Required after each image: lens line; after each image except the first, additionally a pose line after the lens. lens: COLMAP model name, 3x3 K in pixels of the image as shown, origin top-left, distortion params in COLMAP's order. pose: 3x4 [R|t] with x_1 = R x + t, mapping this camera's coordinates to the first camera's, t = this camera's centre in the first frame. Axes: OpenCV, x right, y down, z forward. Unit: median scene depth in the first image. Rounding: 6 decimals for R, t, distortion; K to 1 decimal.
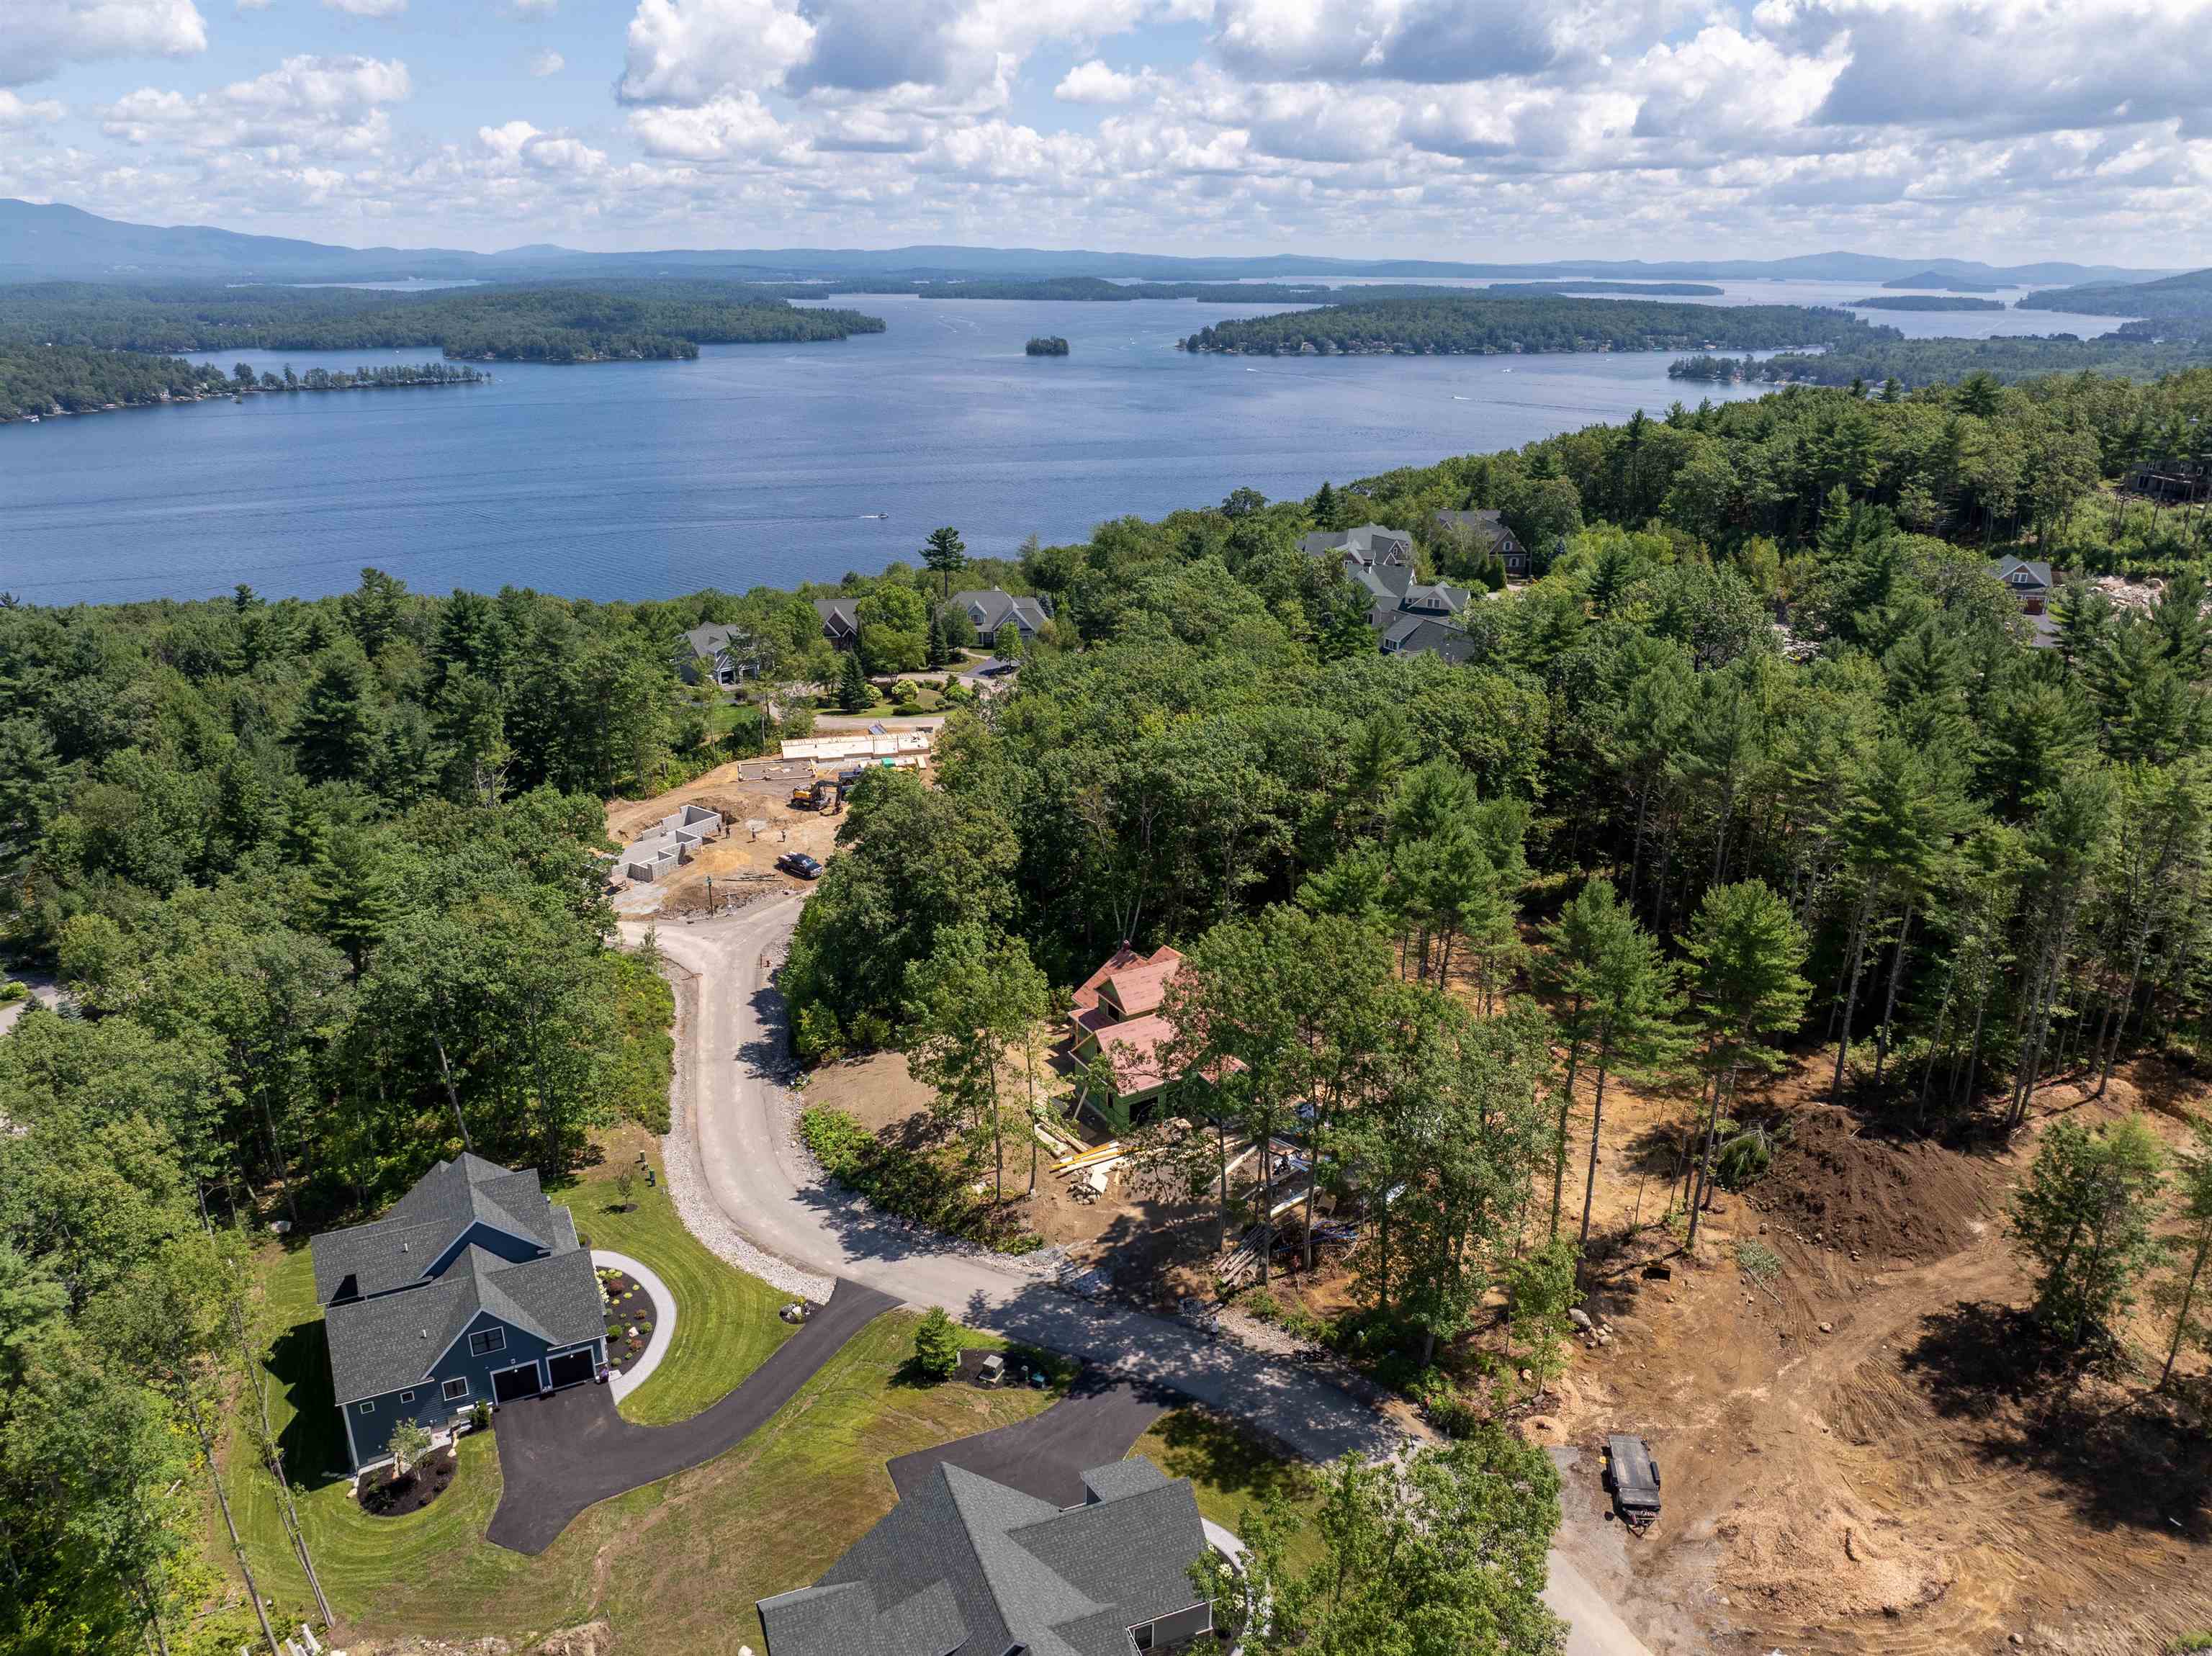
lens RADIAL K [[1563.4, 0, 1110.8], [0, 1563.4, 825.3], [0, 0, 1]] dist [-0.048959, 0.019756]
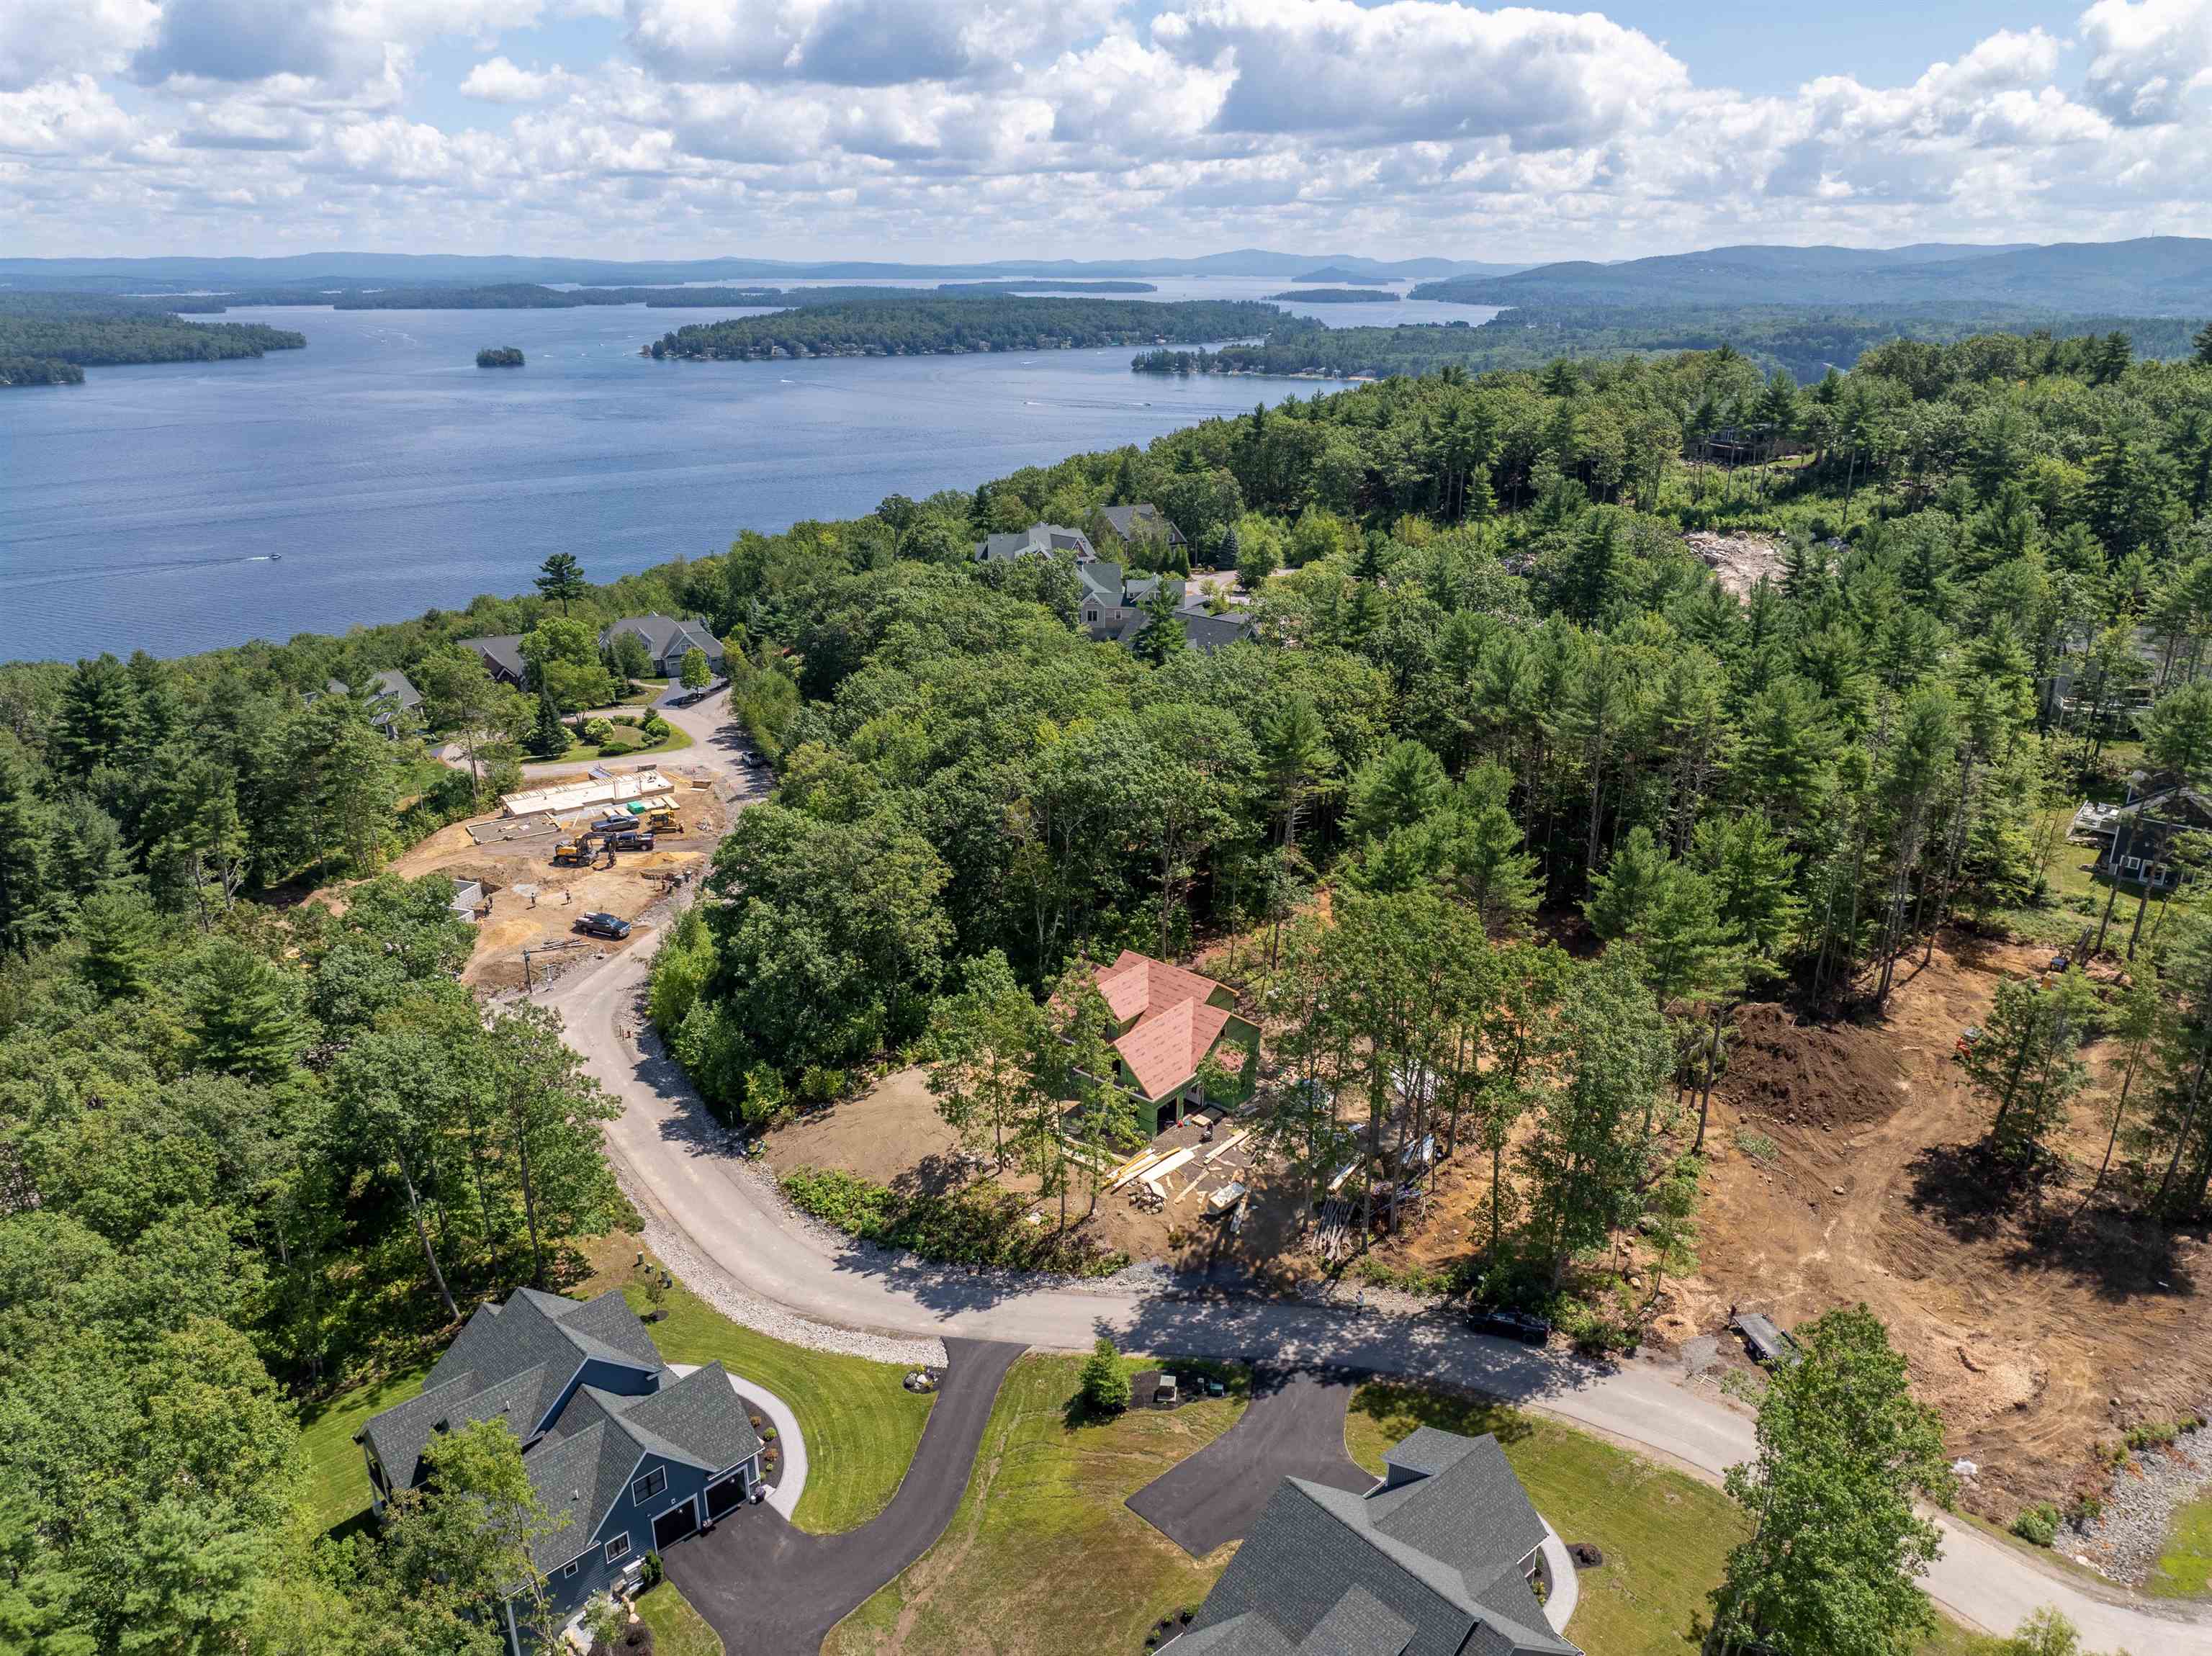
lens RADIAL K [[1563.4, 0, 1110.8], [0, 1563.4, 825.3], [0, 0, 1]] dist [-0.048959, 0.019756]
pose [[0.943492, -0.113687, 0.311284, -0.122428], [0.114046, 0.993328, 0.017113, -0.009279], [-0.311153, 0.019355, 0.950163, 0.019978]]
